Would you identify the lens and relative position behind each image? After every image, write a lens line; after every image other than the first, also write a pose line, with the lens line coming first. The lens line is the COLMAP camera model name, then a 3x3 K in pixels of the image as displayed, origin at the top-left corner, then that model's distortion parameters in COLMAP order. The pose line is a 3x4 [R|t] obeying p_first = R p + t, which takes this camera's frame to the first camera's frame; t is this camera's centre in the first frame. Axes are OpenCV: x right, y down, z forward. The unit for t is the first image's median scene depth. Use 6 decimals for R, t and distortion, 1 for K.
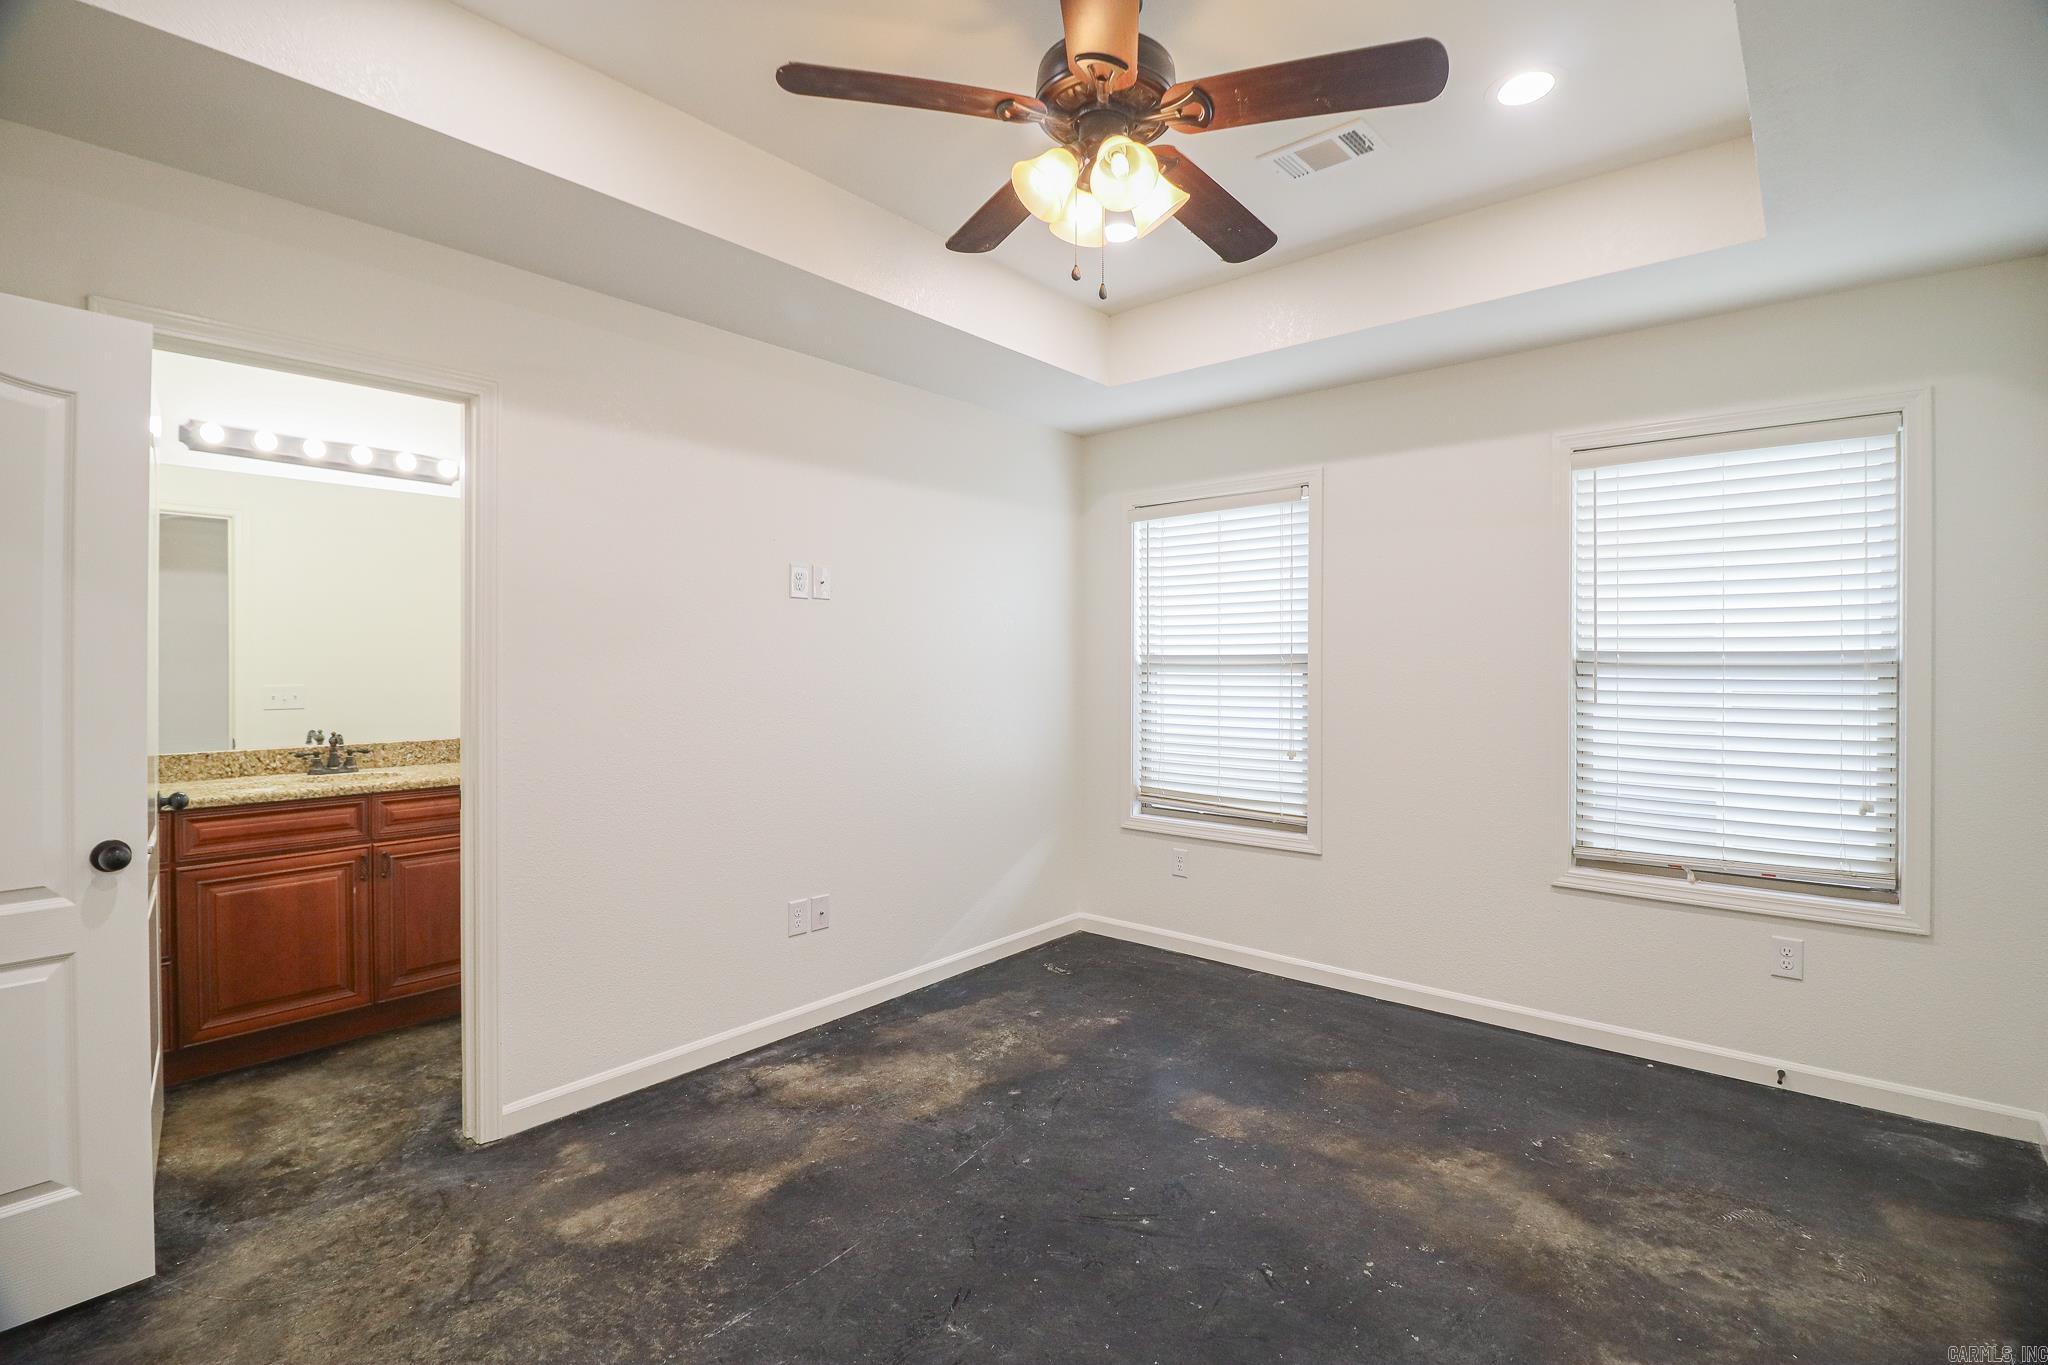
lens RADIAL K [[950.1, 0, 1033.5], [0, 950.1, 681.6], [0, 0, 1]] dist [0.001730, -0.015436]
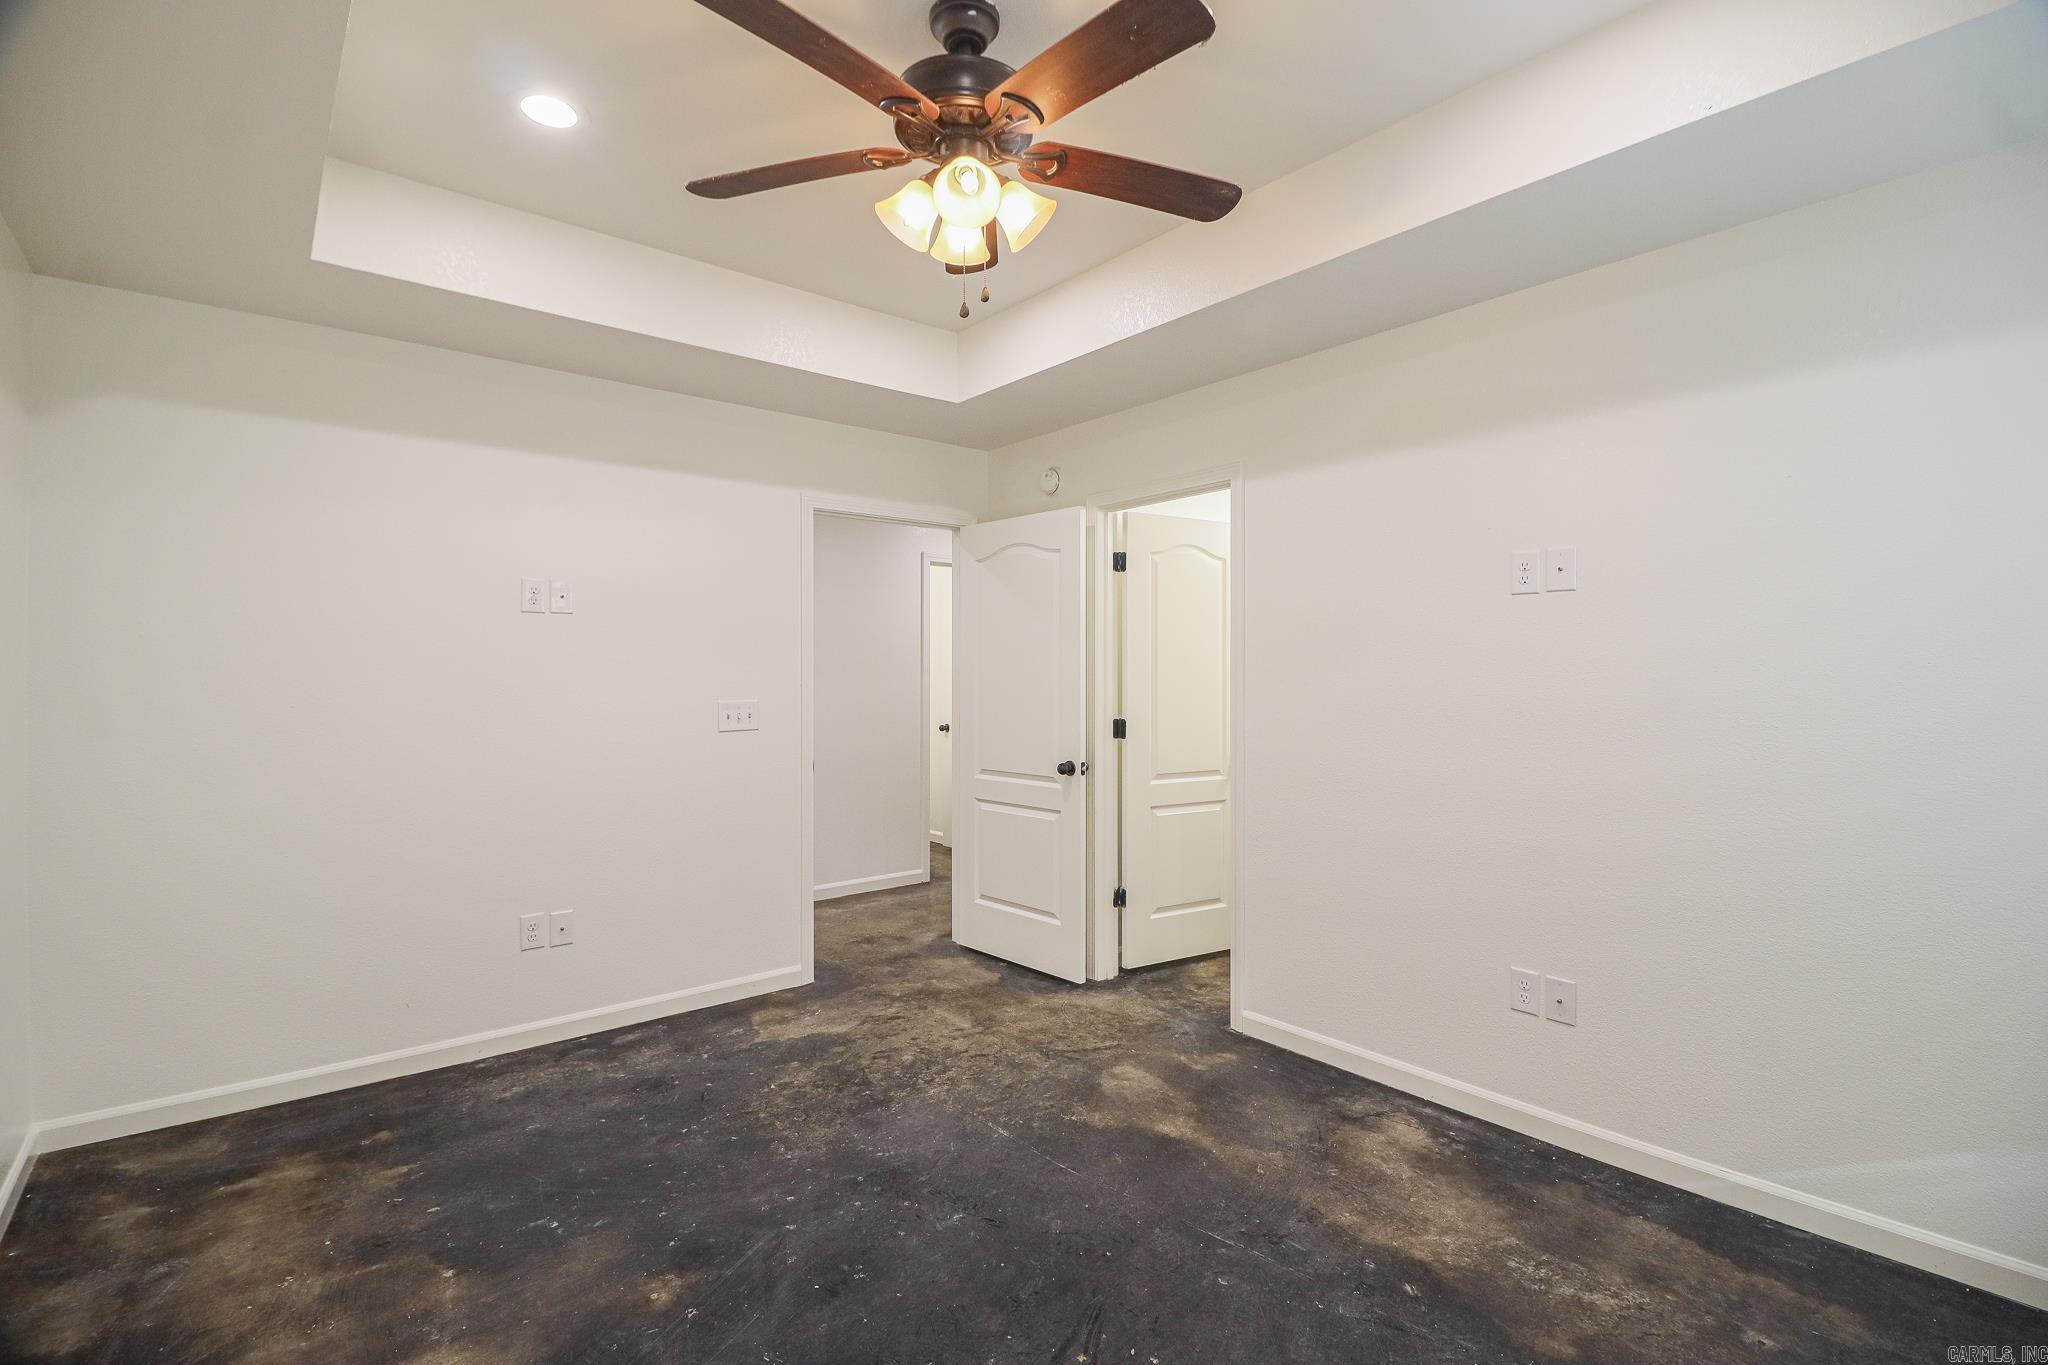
lens RADIAL K [[941.2, 0, 1028.5], [0, 941.2, 683.8], [0, 0, 1]] dist [0.000886, -0.013388]
pose [[-0.181538, 0.009616, -0.983337, 0.748280], [-0.017707, 0.999758, 0.013046, -0.018583], [0.983224, 0.019781, -0.181324, 0.890153]]
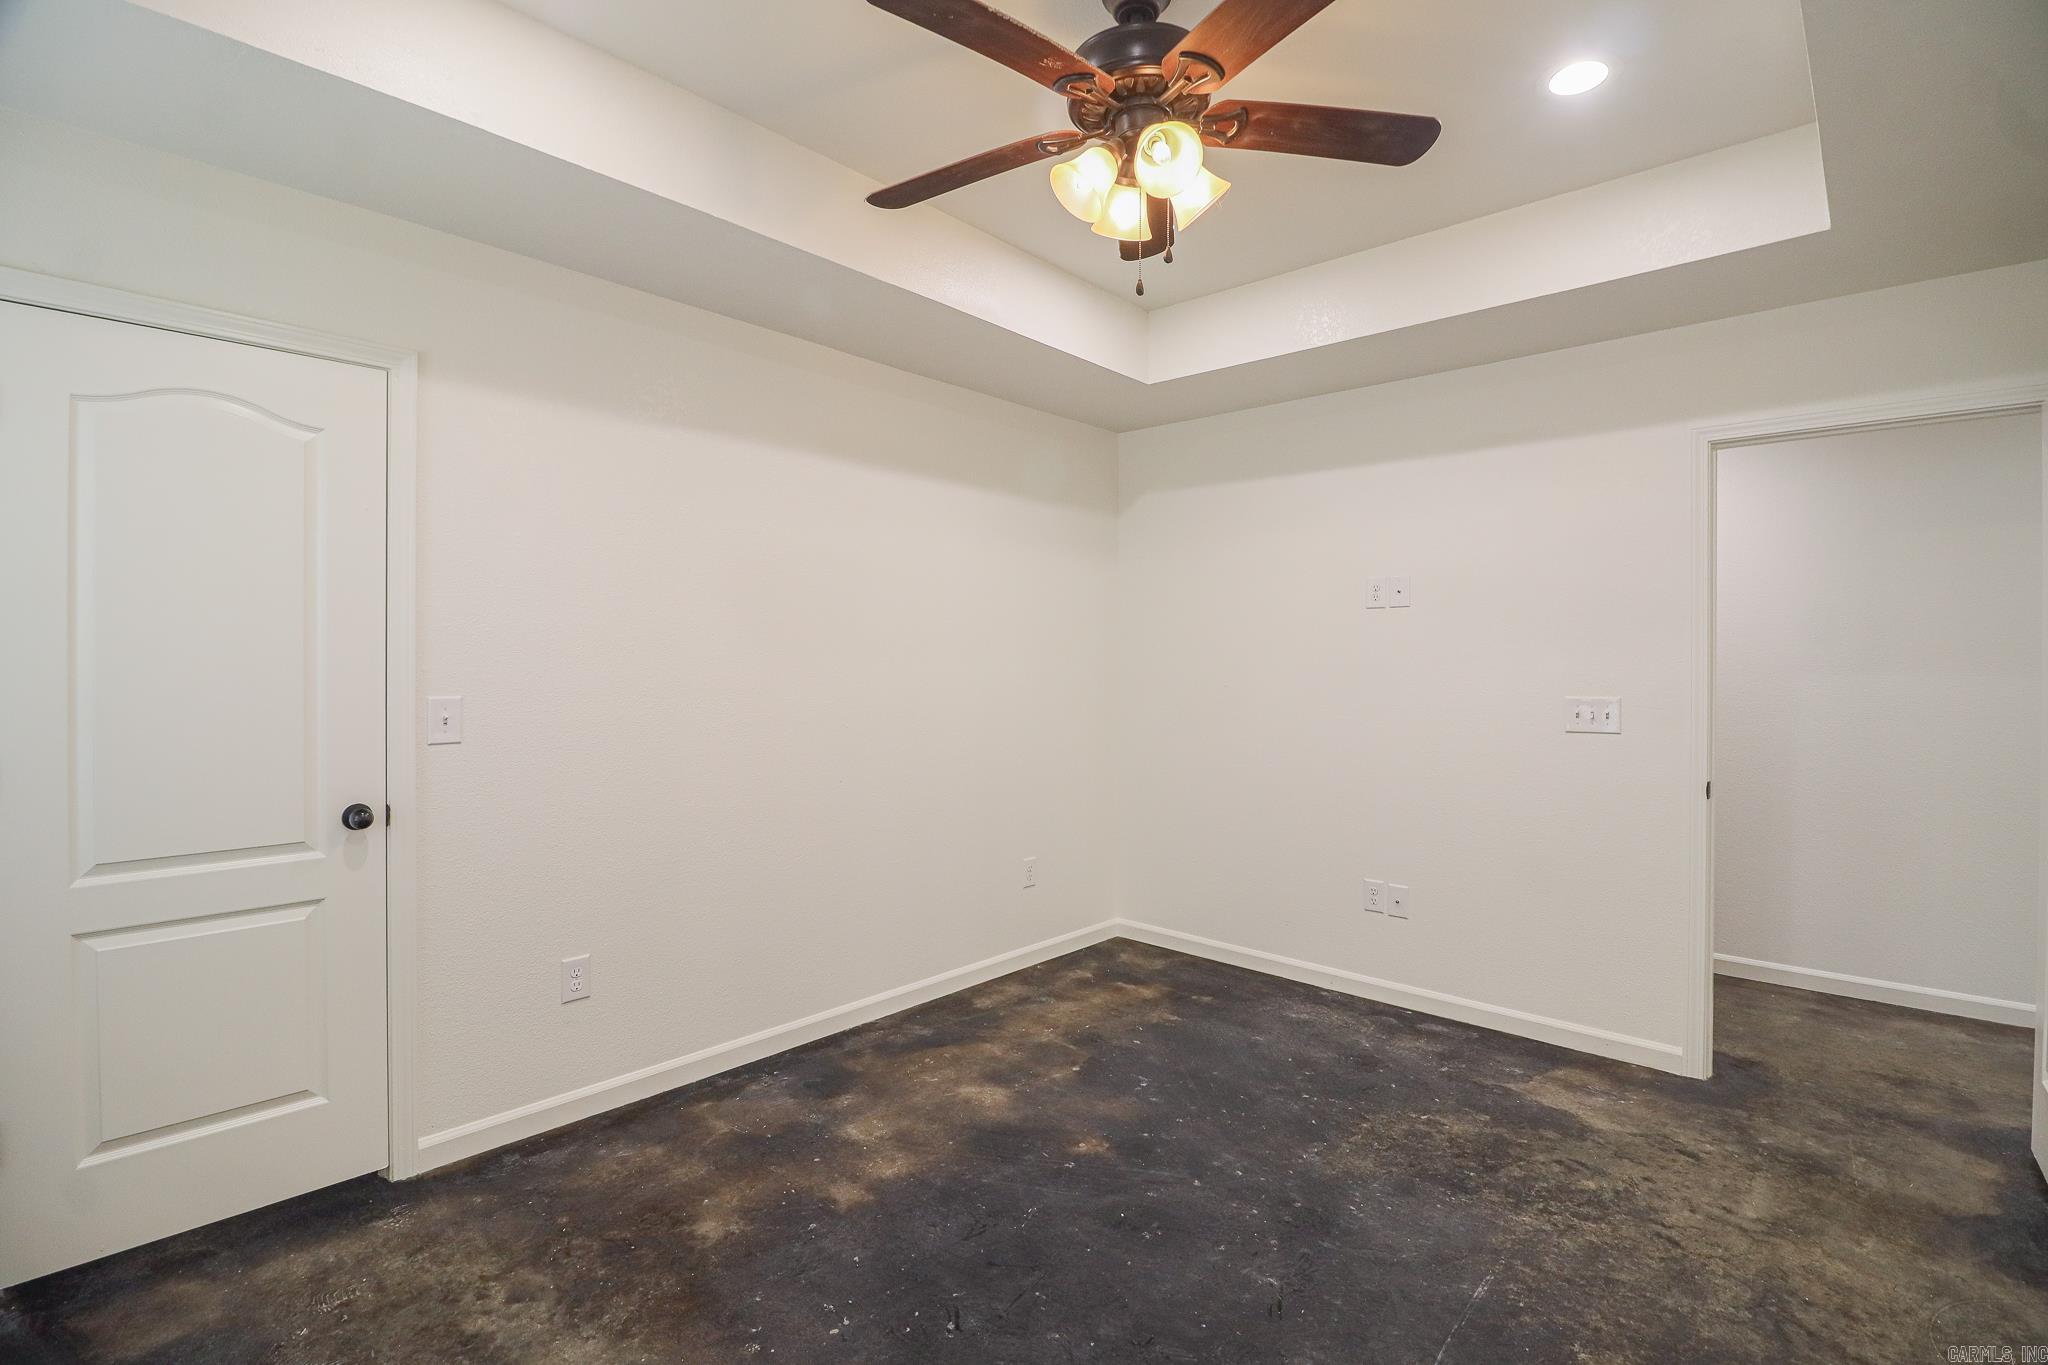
lens RADIAL K [[950.1, 0, 1033.5], [0, 950.1, 681.6], [0, 0, 1]] dist [0.001730, -0.015436]
pose [[-0.999096, -0.007521, 0.041842, 0.100587], [-0.005778, 0.999116, 0.041628, -0.031730], [-0.042119, 0.041349, -0.998257, 1.416124]]
